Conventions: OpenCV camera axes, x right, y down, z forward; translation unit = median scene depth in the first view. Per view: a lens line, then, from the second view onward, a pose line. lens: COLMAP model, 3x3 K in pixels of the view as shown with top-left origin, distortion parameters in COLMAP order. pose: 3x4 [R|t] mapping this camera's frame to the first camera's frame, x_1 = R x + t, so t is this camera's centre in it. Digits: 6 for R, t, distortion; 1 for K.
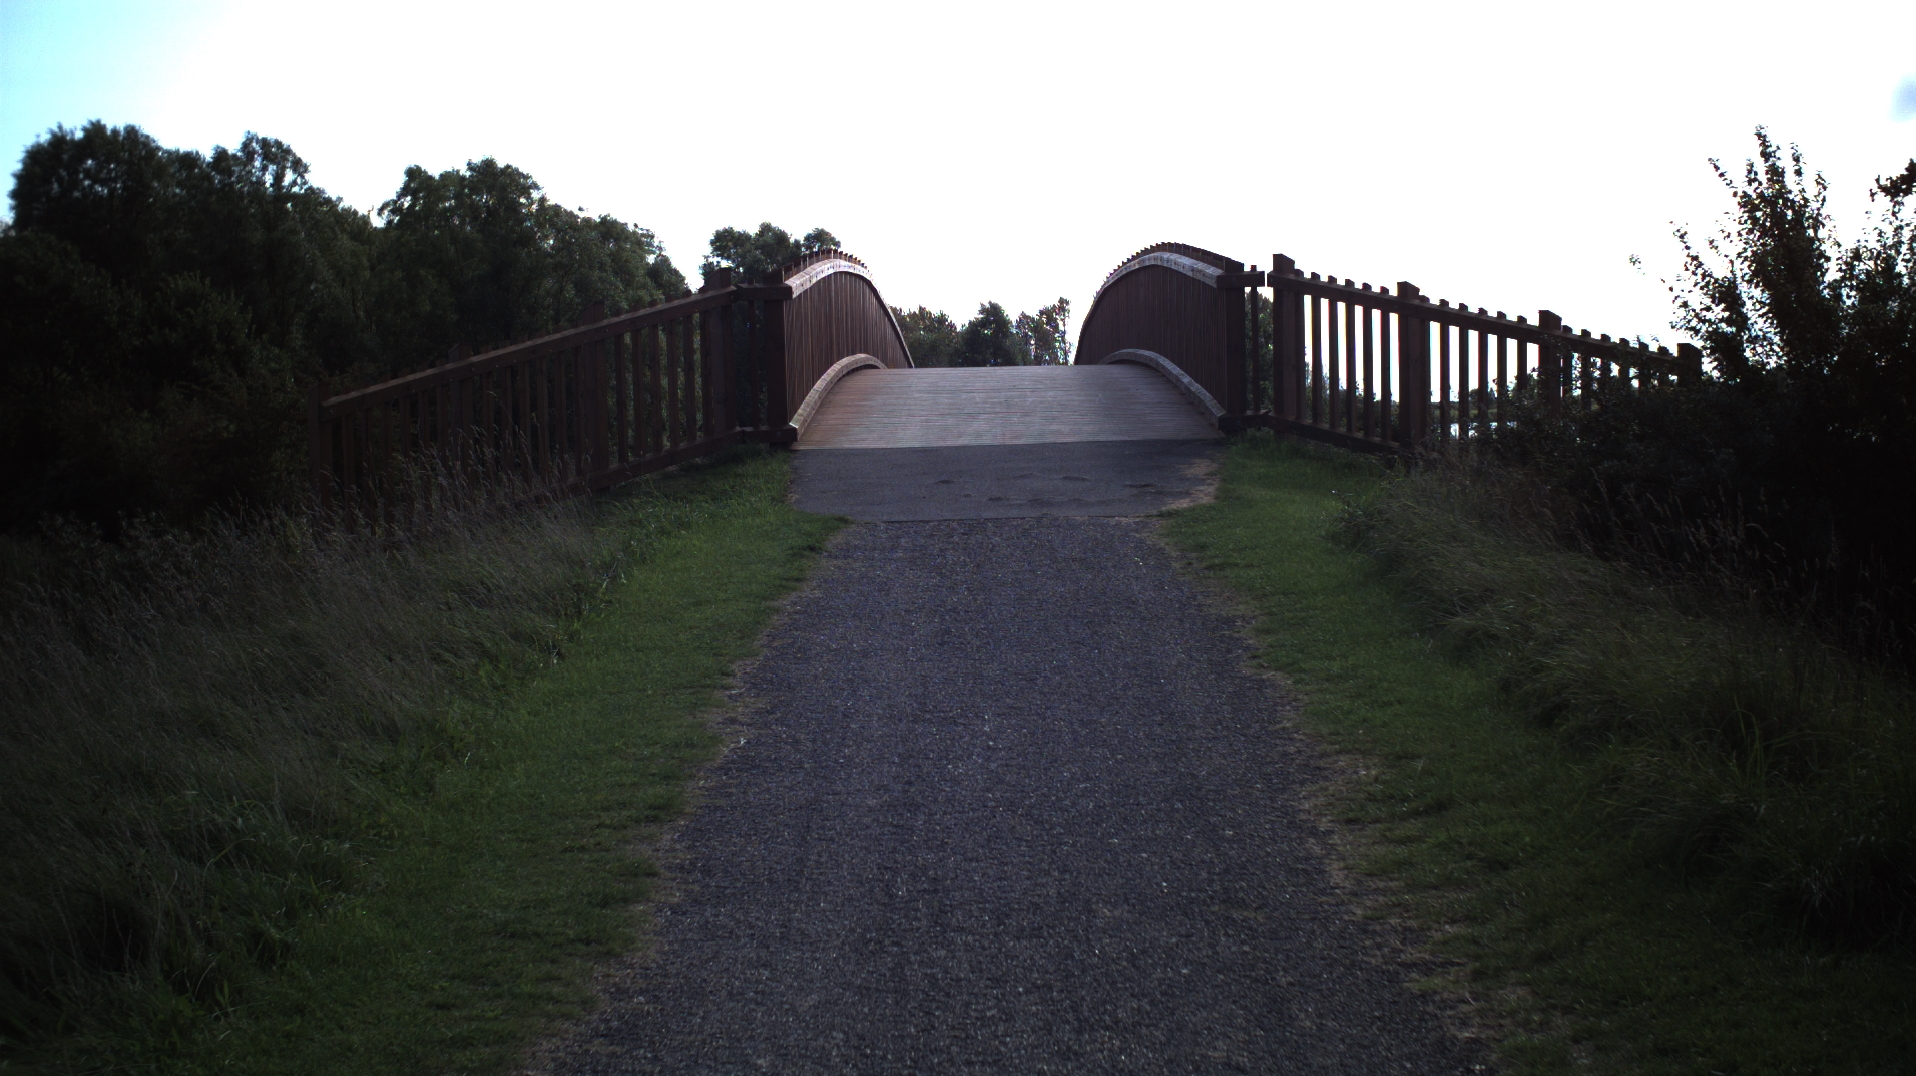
lens RADIAL K [[3382.6, 0, 958.0], [0, 3382.6, 538.0], [0, 0, 1]] dist [-0.285973, 0.047102]
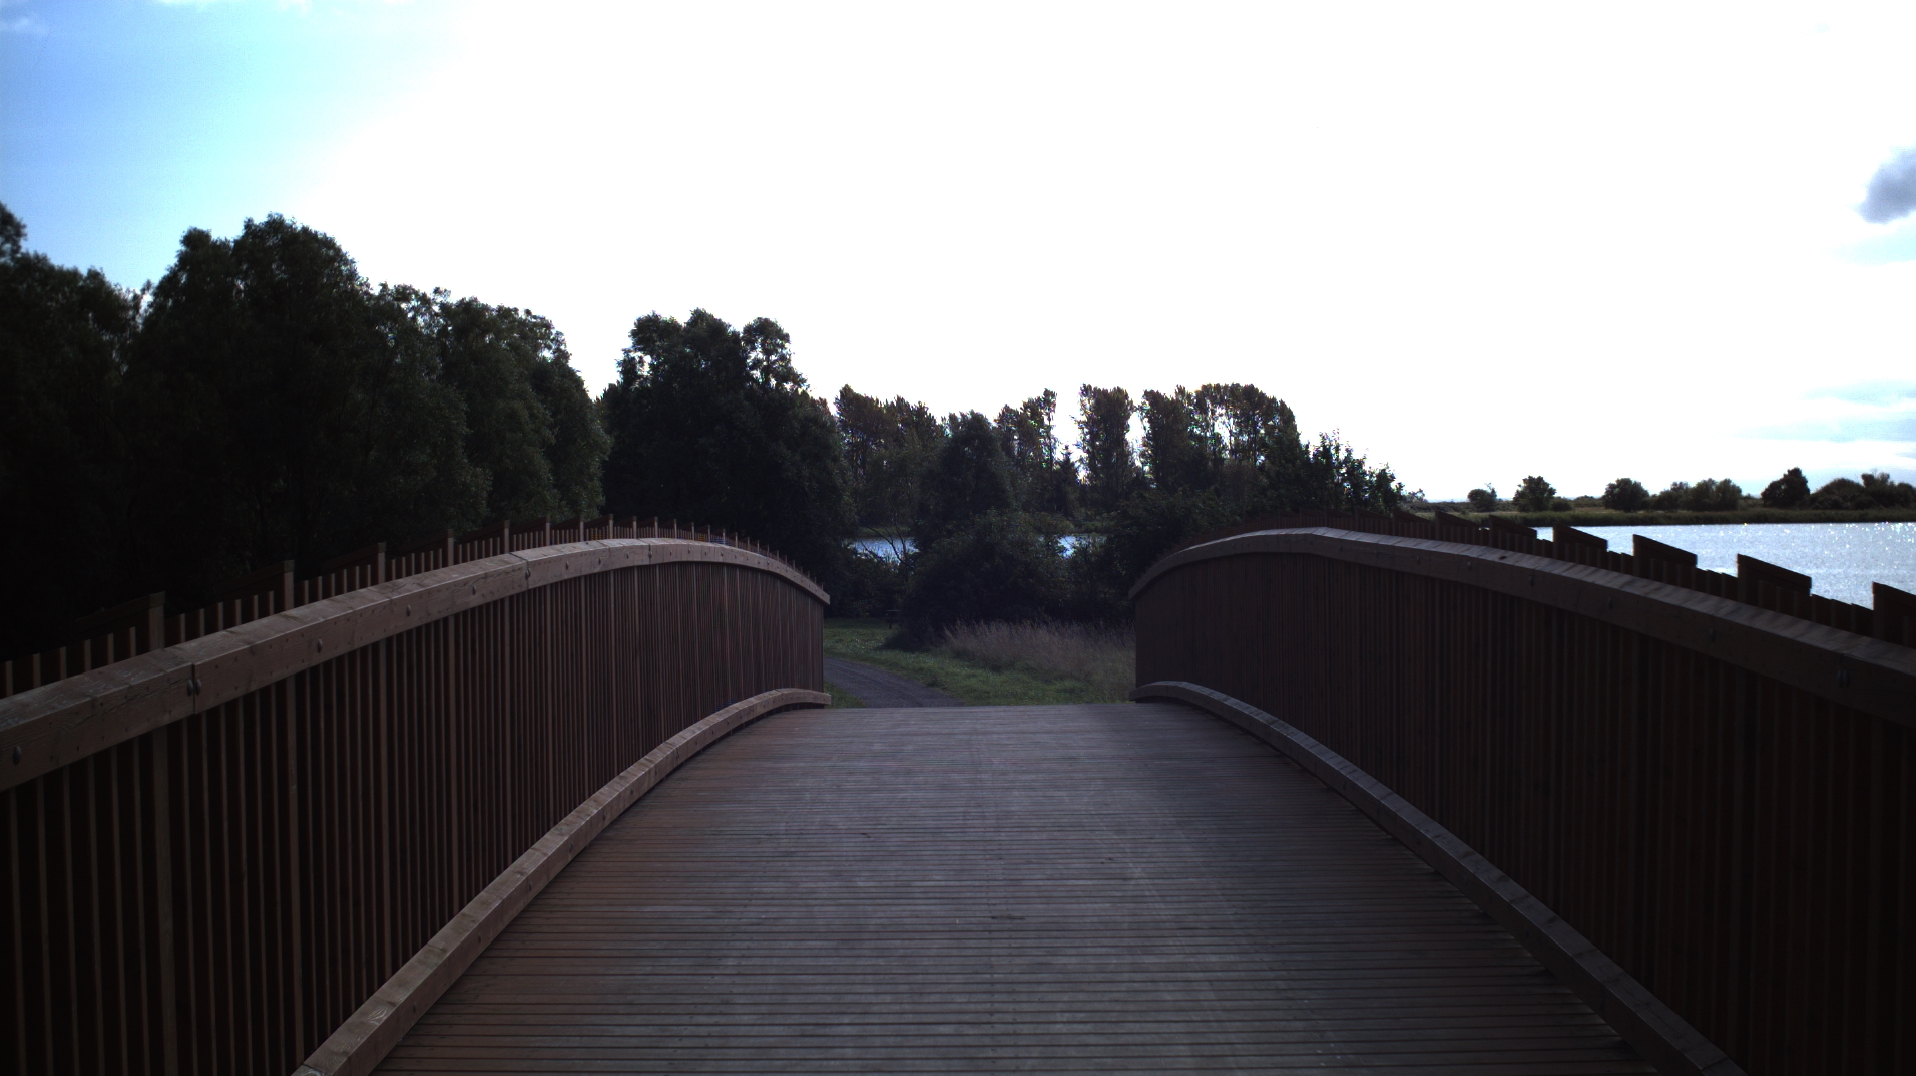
lens RADIAL K [[3382.6, 0, 958.0], [0, 3382.6, 538.0], [0, 0, 1]] dist [-0.285973, 0.047102]
pose [[0.999899, 0.012847, 0.006054, 0.002583], [-0.012690, 0.999597, -0.025392, -0.030124], [-0.006378, 0.025313, 0.999659, 0.302085]]
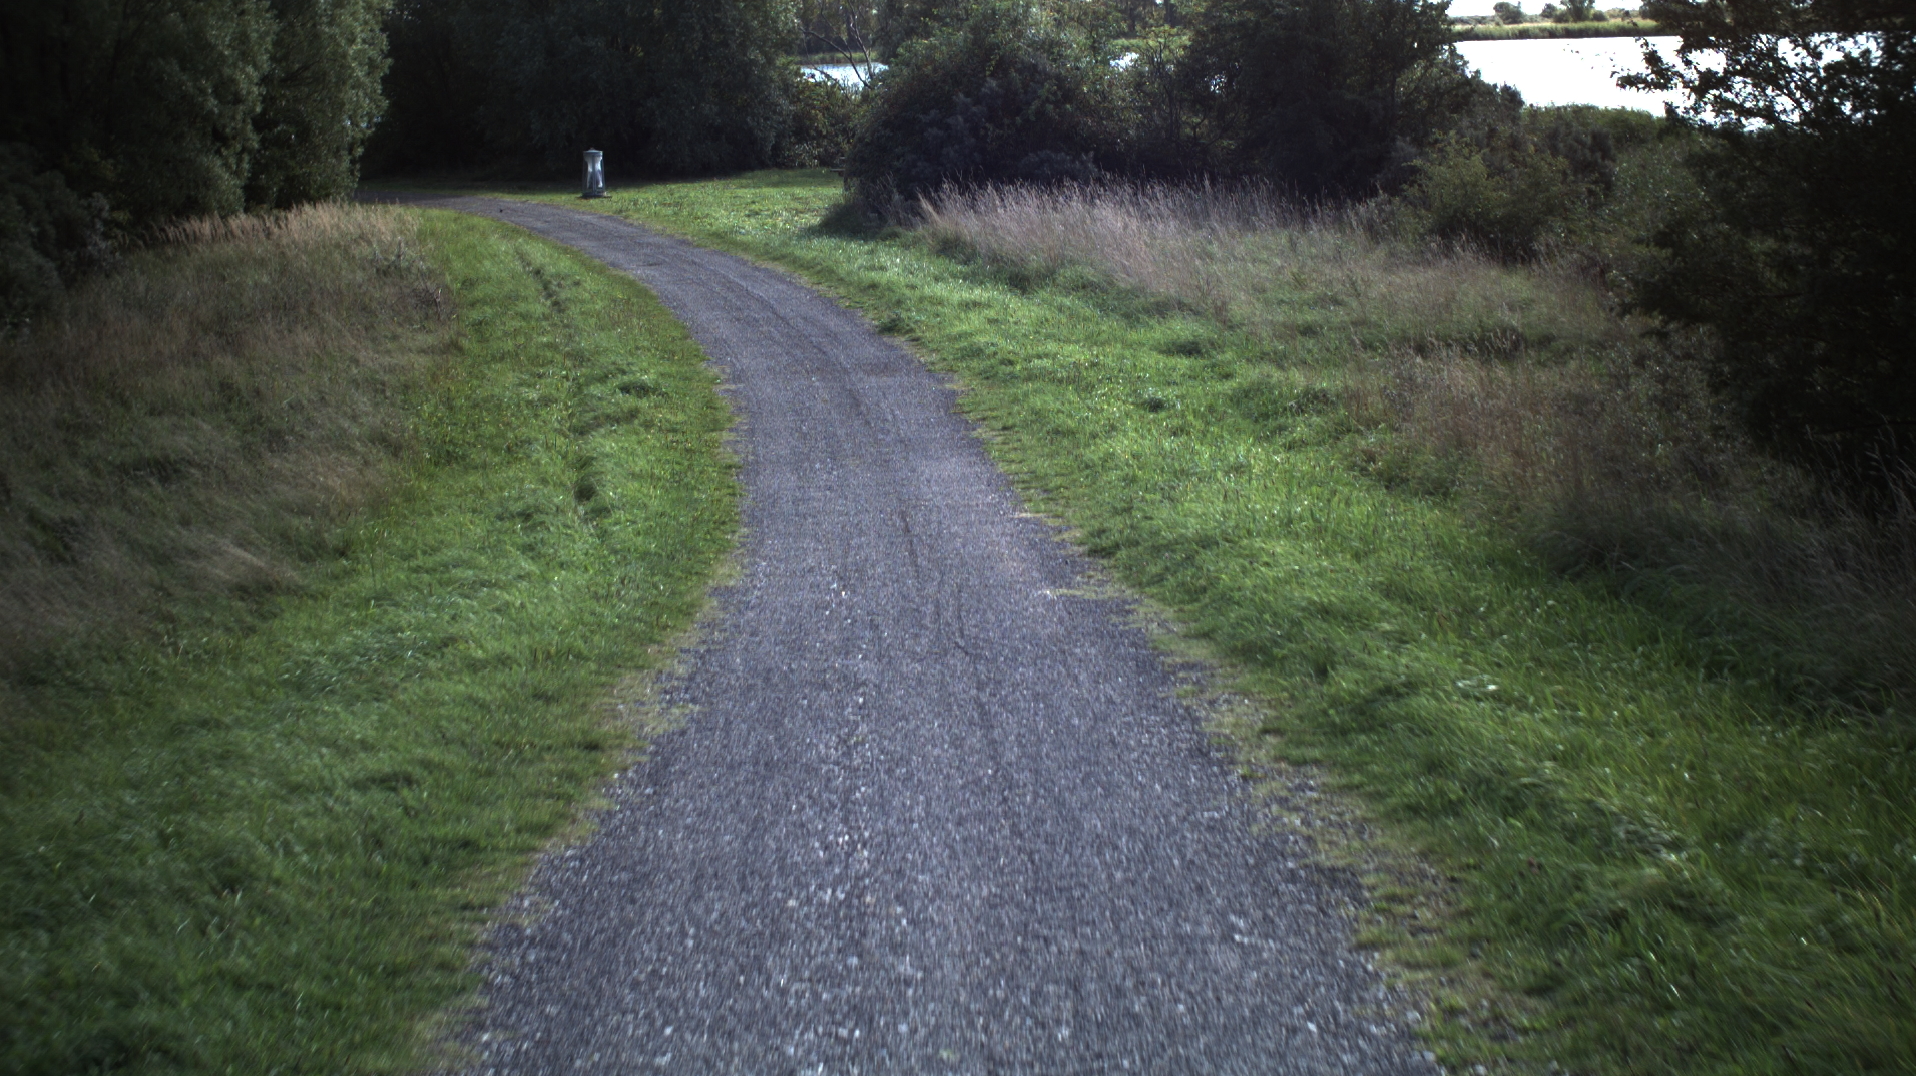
lens RADIAL K [[3382.6, 0, 958.0], [0, 3382.6, 538.0], [0, 0, 1]] dist [-0.285973, 0.047102]
pose [[0.999886, -0.013765, 0.006230, 0.006656], [0.012964, 0.993377, 0.114165, -0.035795], [-0.007760, -0.114072, 0.993442, 0.705030]]
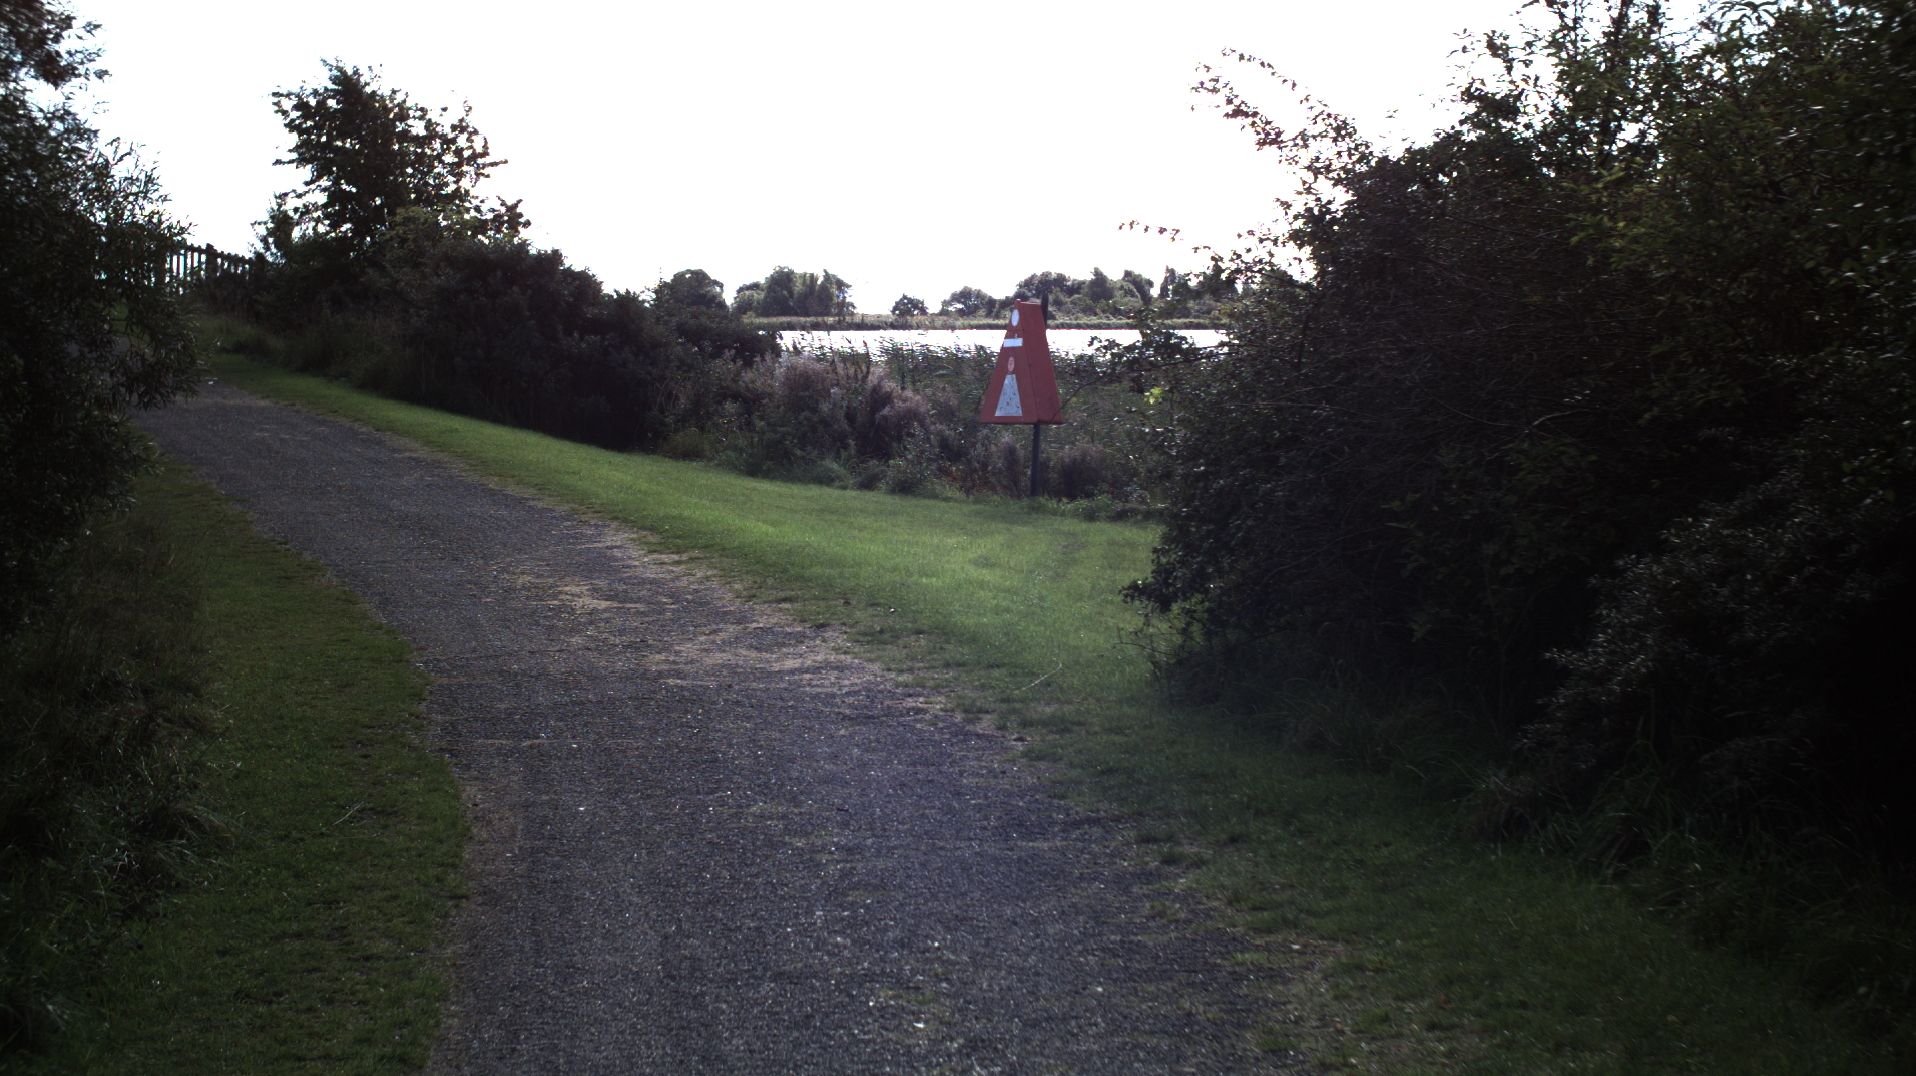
lens RADIAL K [[3382.6, 0, 958.0], [0, 3382.6, 538.0], [0, 0, 1]] dist [-0.285973, 0.047102]
pose [[0.931820, 0.004538, 0.362893, -0.054318], [-0.013049, 0.999694, 0.021005, 0.024483], [-0.362687, -0.024308, 0.931594, -0.398956]]
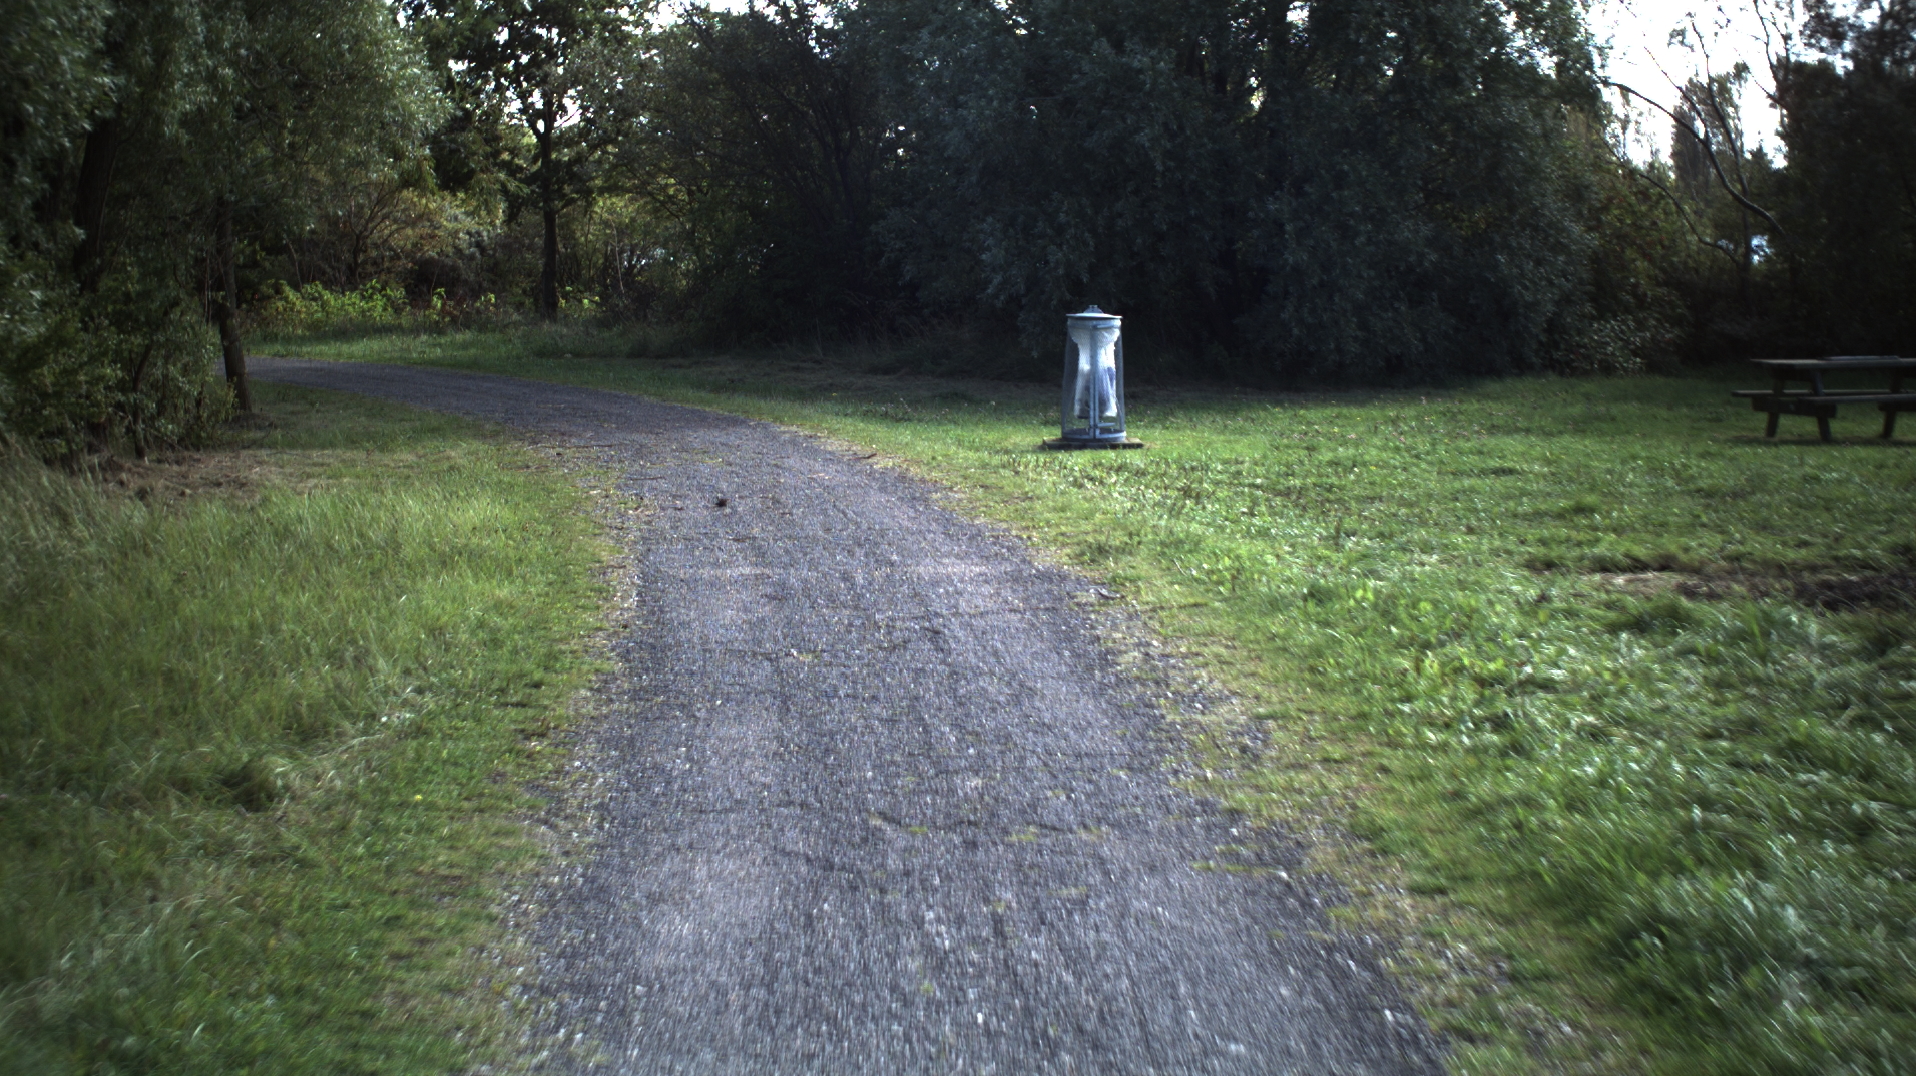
lens RADIAL K [[3382.6, 0, 958.0], [0, 3382.6, 538.0], [0, 0, 1]] dist [-0.285973, 0.047102]
pose [[0.983229, 0.030831, -0.179753, -0.031421], [-0.019726, 0.997803, 0.063244, -0.036177], [0.181308, -0.058638, 0.981677, 1.203710]]
